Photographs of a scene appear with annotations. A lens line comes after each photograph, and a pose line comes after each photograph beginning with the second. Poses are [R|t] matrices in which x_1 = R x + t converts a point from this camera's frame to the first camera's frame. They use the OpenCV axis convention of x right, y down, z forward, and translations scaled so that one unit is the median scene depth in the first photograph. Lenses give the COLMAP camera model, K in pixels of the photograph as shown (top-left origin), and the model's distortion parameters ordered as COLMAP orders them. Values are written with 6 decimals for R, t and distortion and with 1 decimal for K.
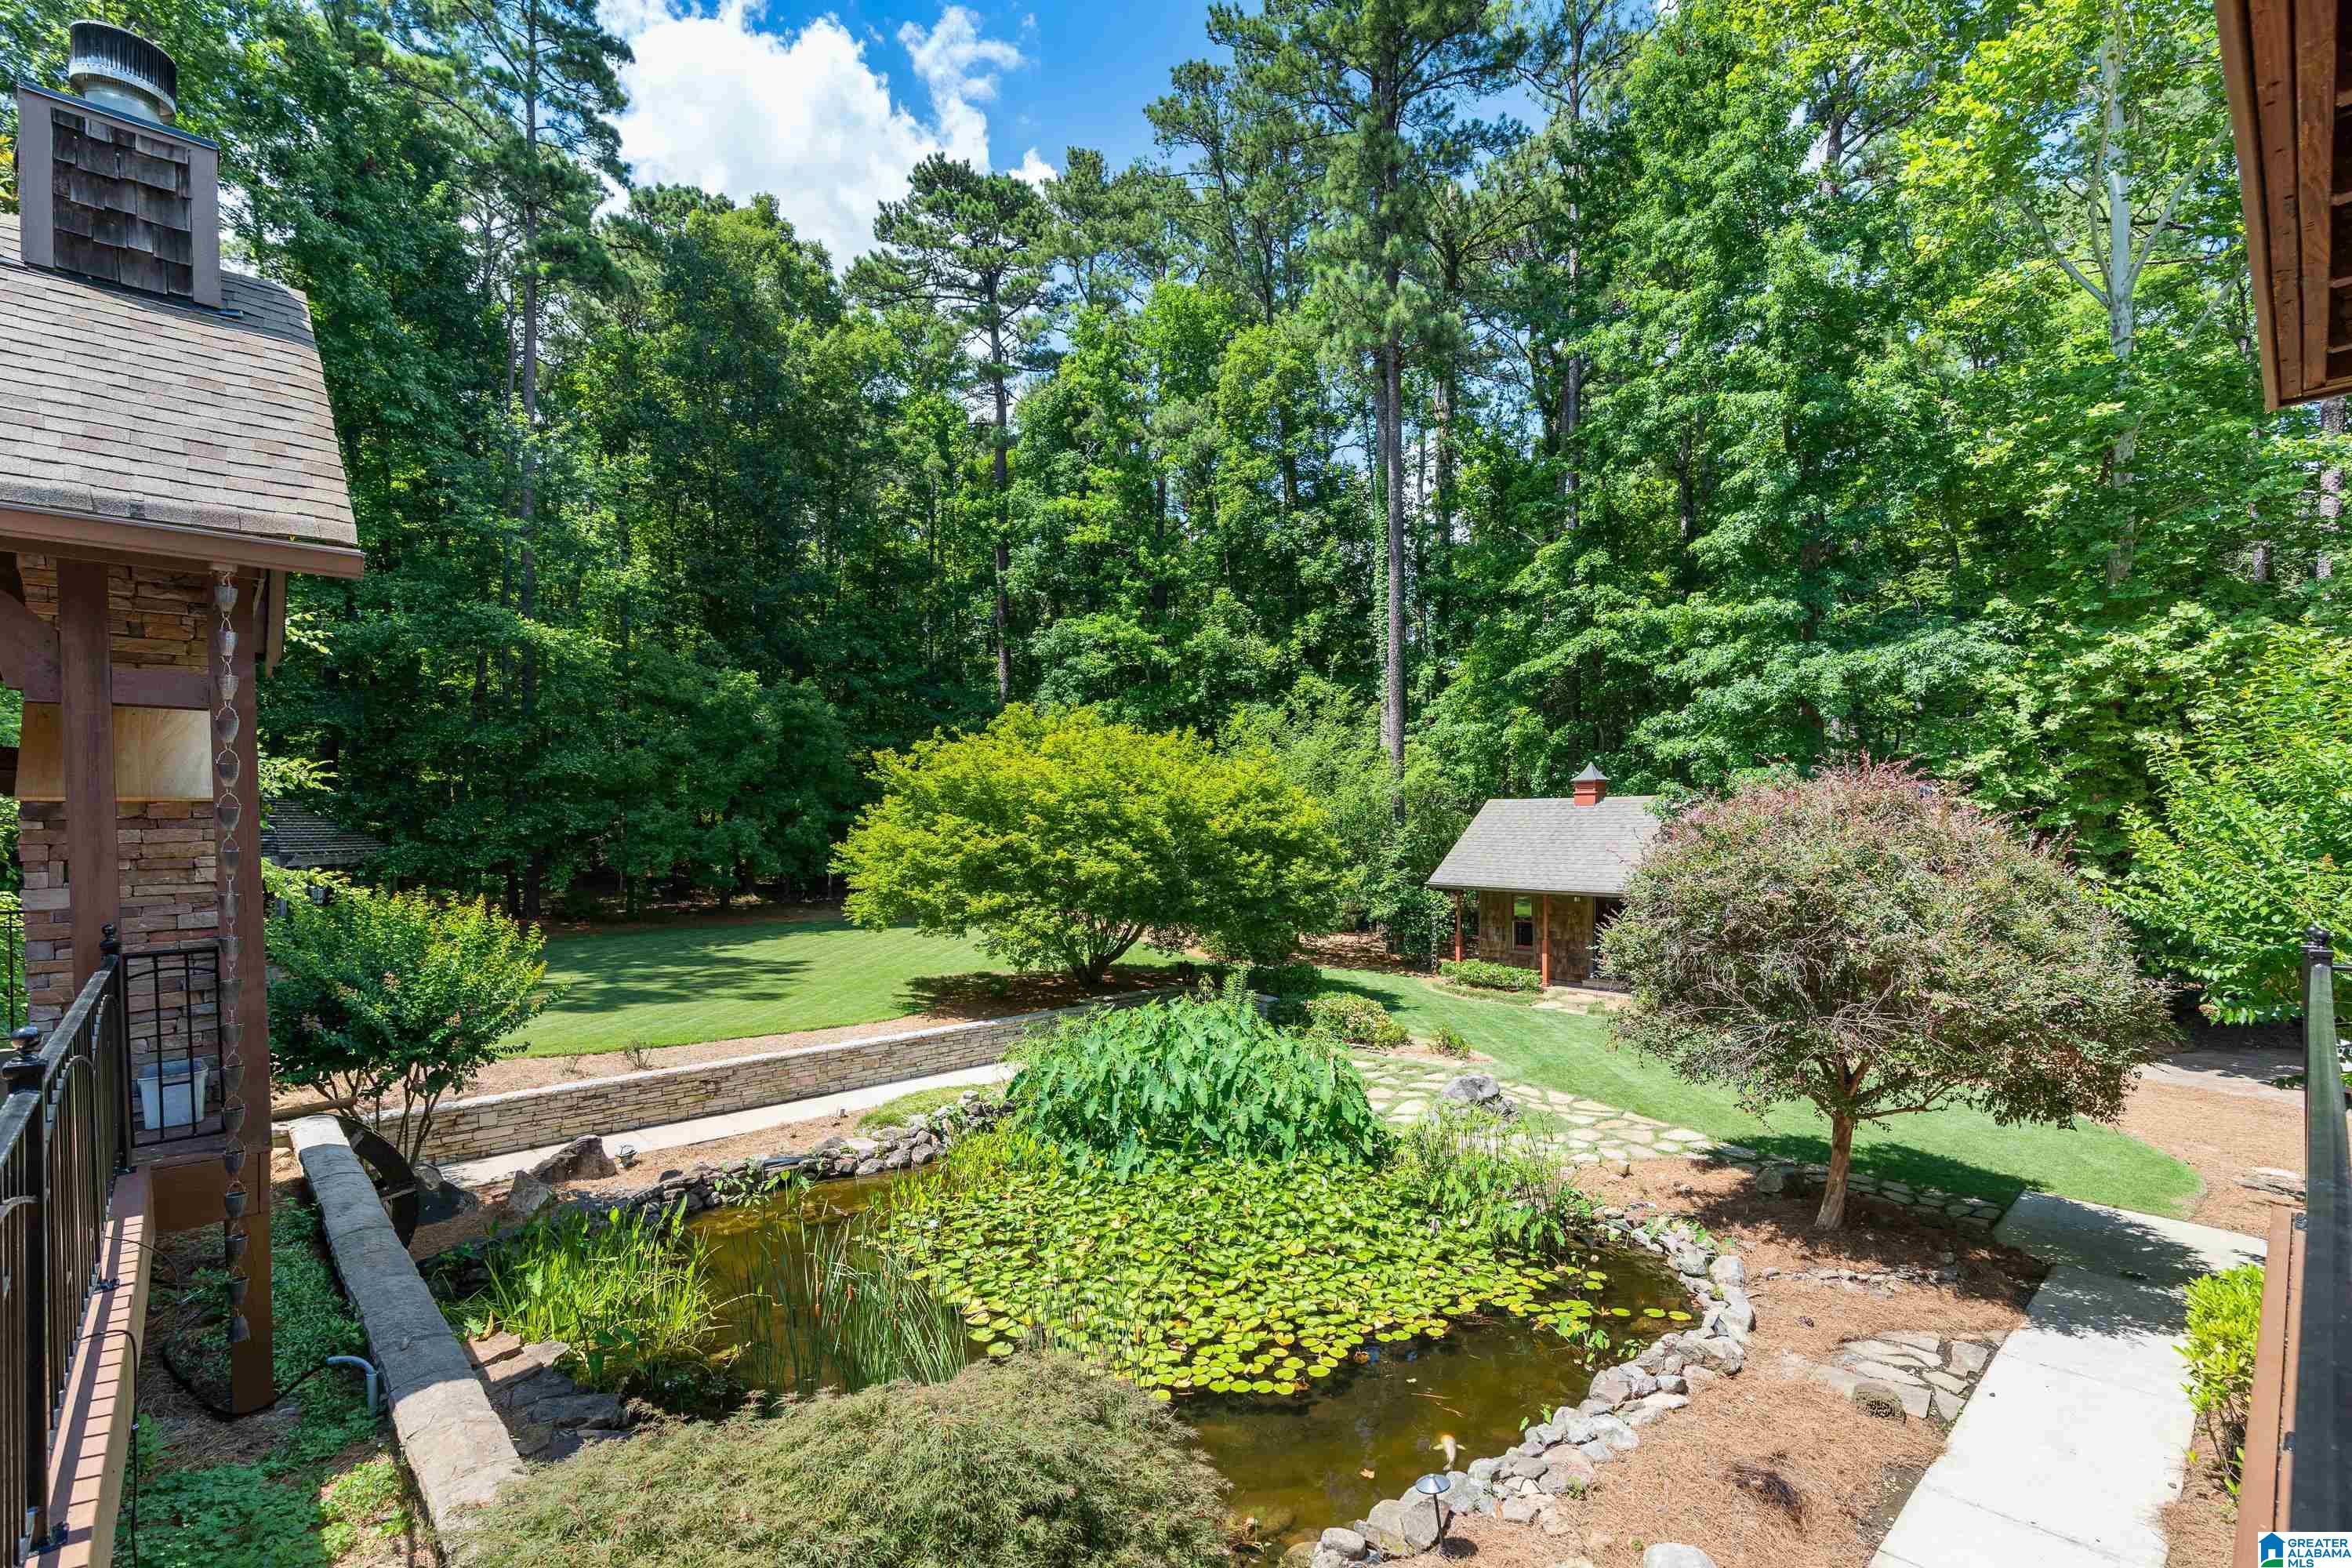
lens RADIAL K [[1076.9, 0, 1205.5], [0, 1076.9, 812.7], [0, 0, 1]] dist [-0.011131, 0.004346]
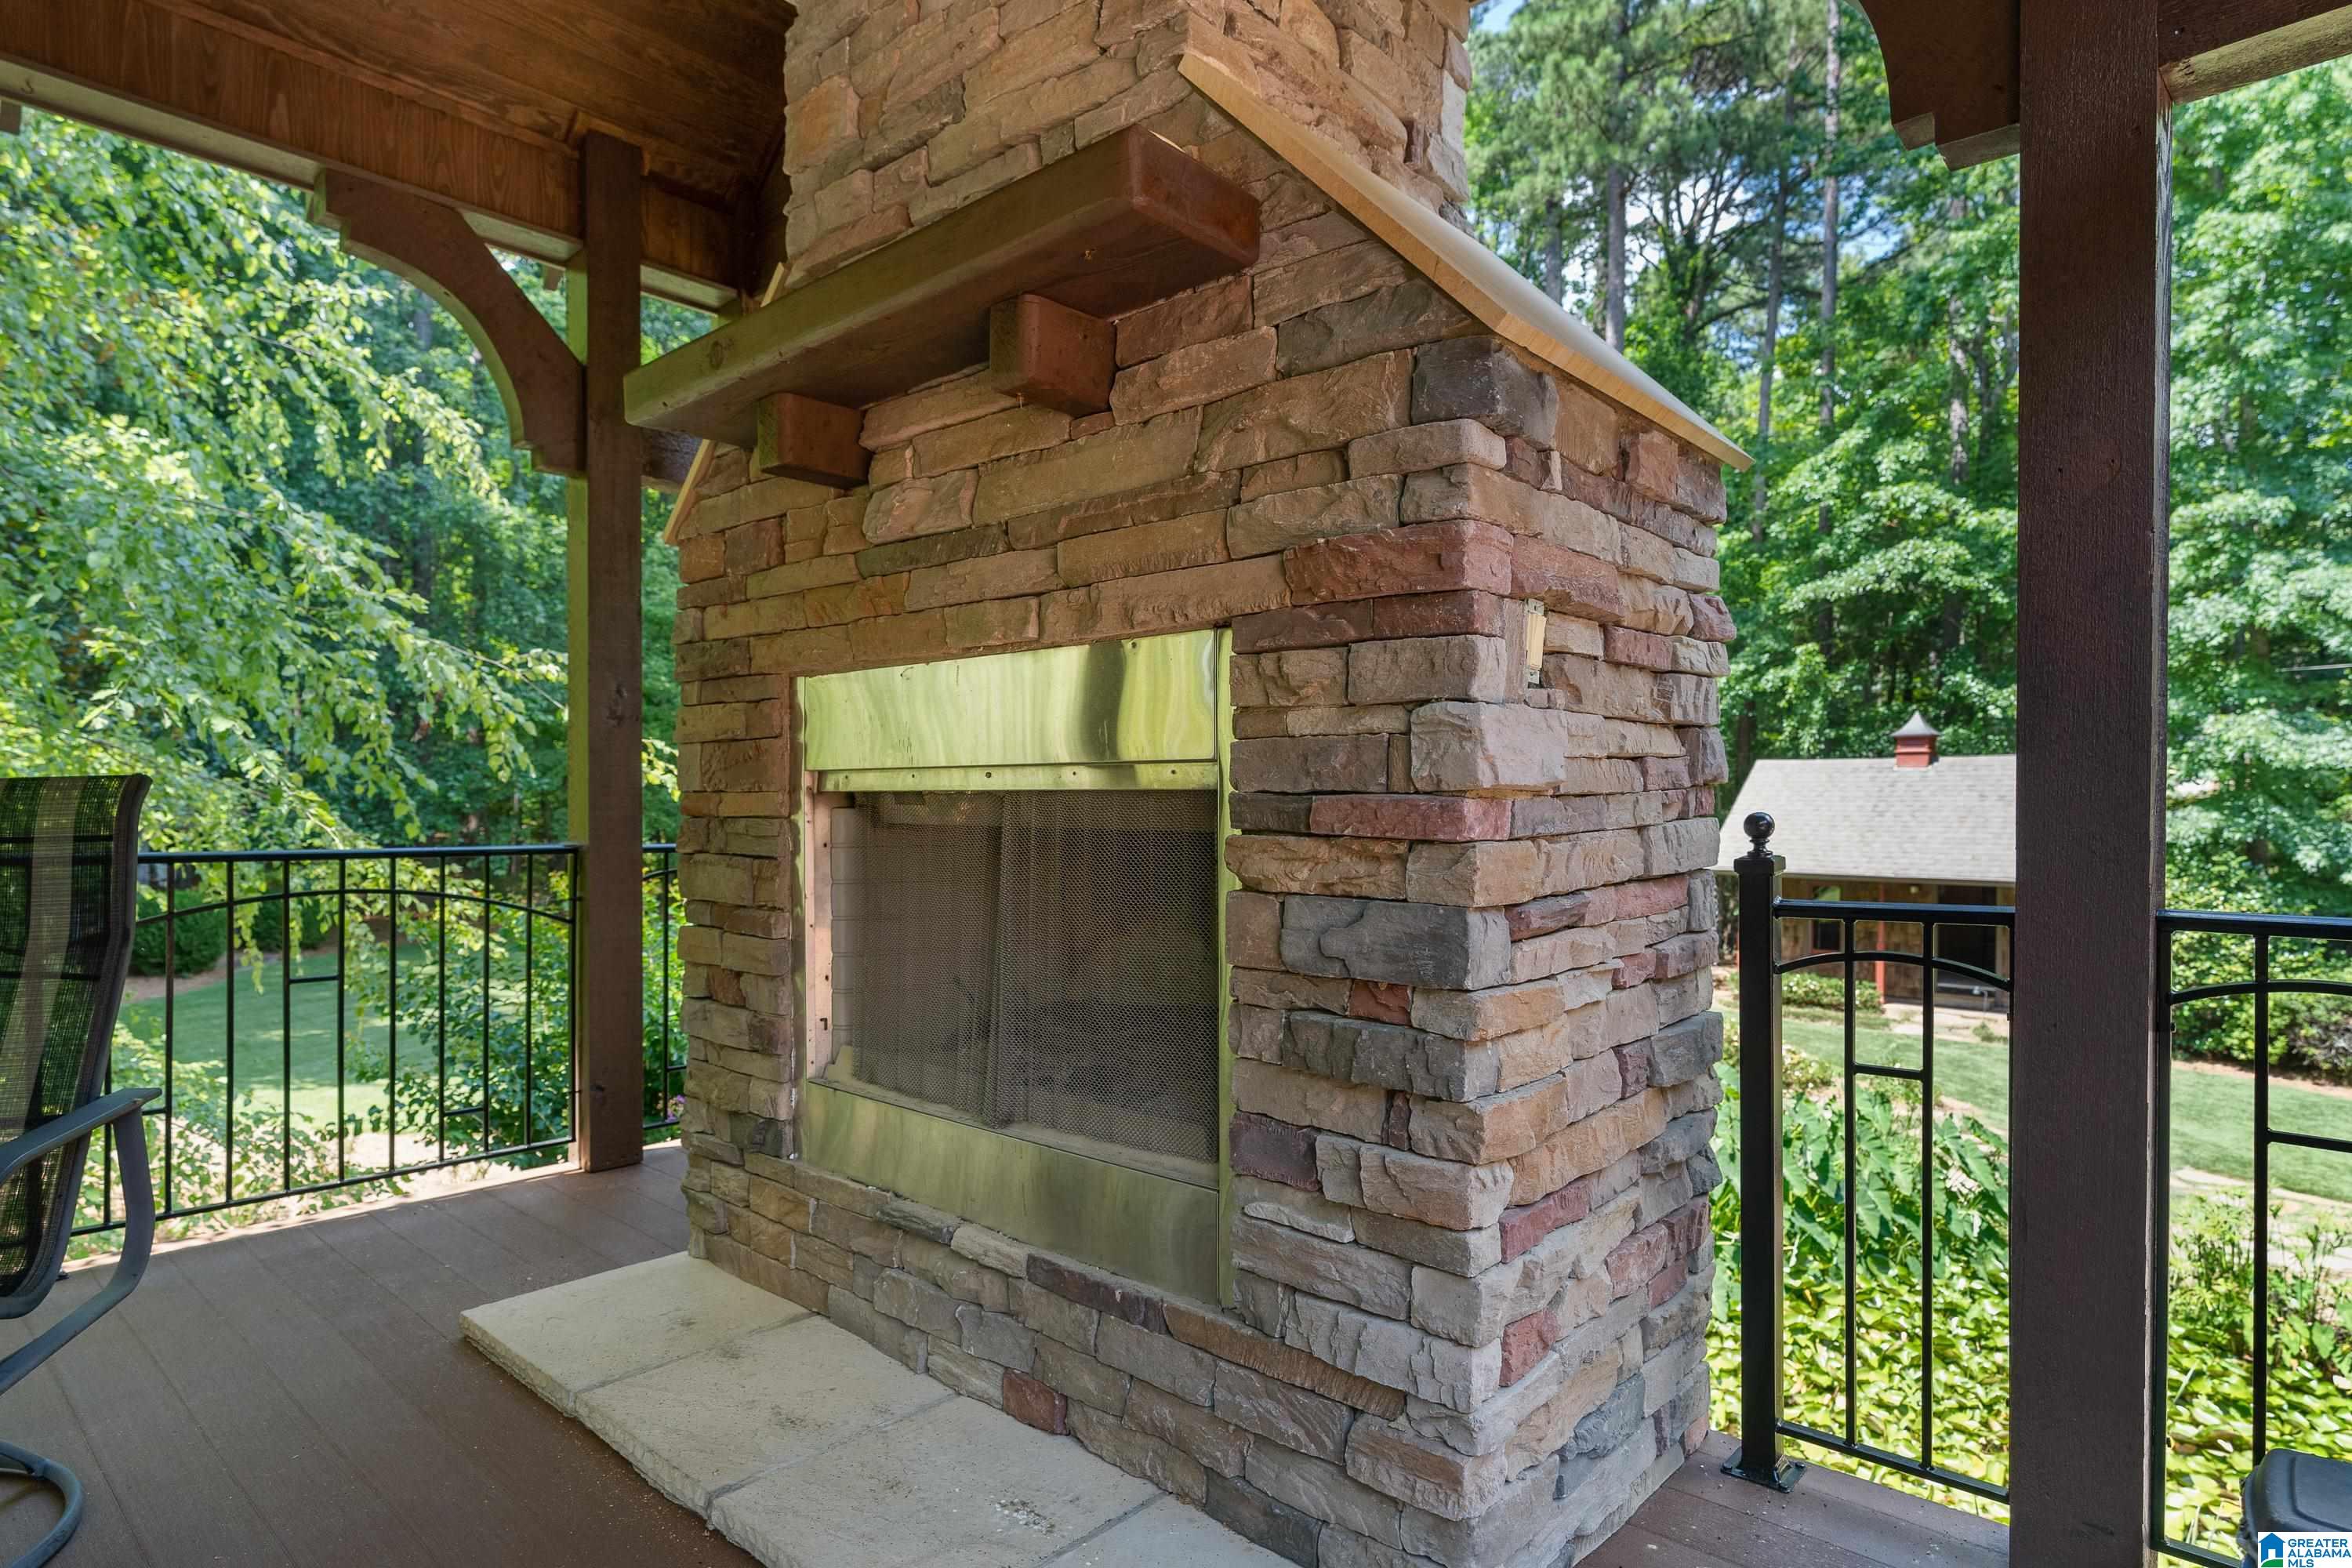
lens RADIAL K [[1277.4, 0, 1163.3], [0, 1277.4, 803.9], [0, 0, 1]] dist [-0.006123, 0.000561]
pose [[0.997376, 0.006632, 0.072085, -0.264150], [-0.006841, 0.999973, 0.002653, 0.020594], [-0.072065, -0.003139, 0.997395, 0.140037]]
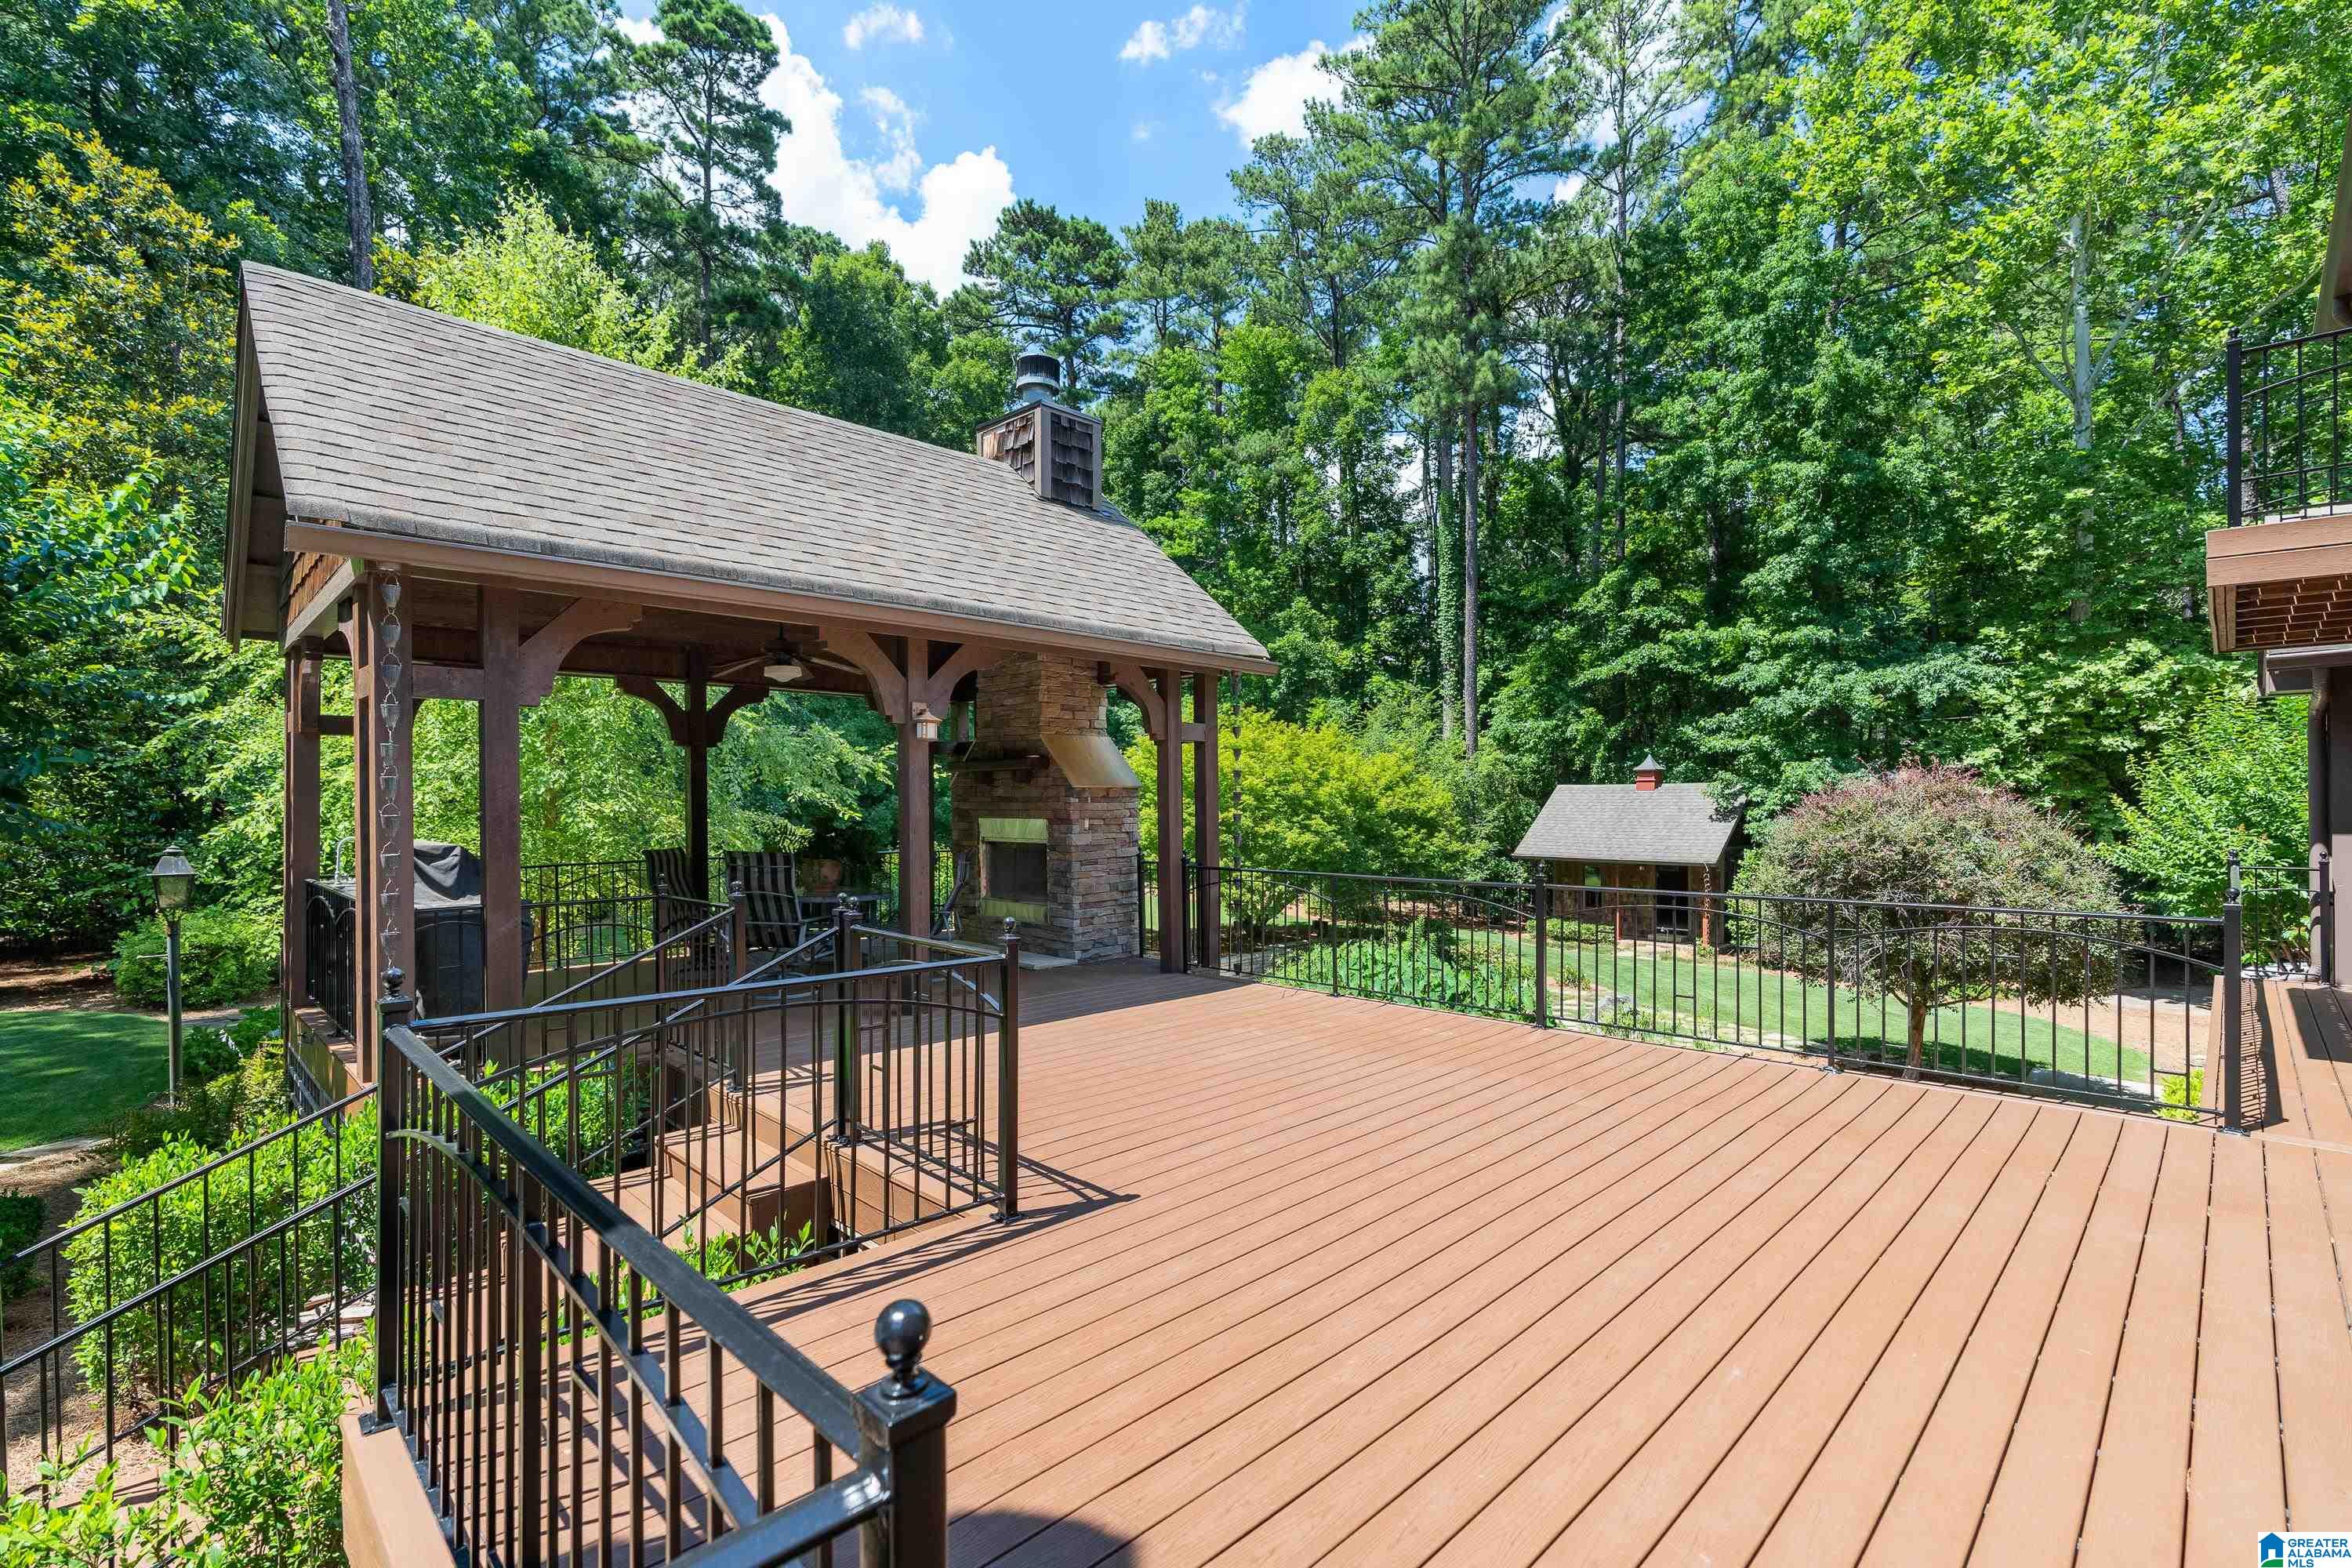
lens RADIAL K [[1076.9, 0, 1180.4], [0, 1076.9, 787.2], [0, 0, 1]] dist [-0.011131, 0.004346]
pose [[0.999654, 0.005283, 0.025772, -0.214154], [-0.005103, 0.999962, -0.007029, 0.000769], [-0.025808, 0.006895, 0.999643, -0.206493]]
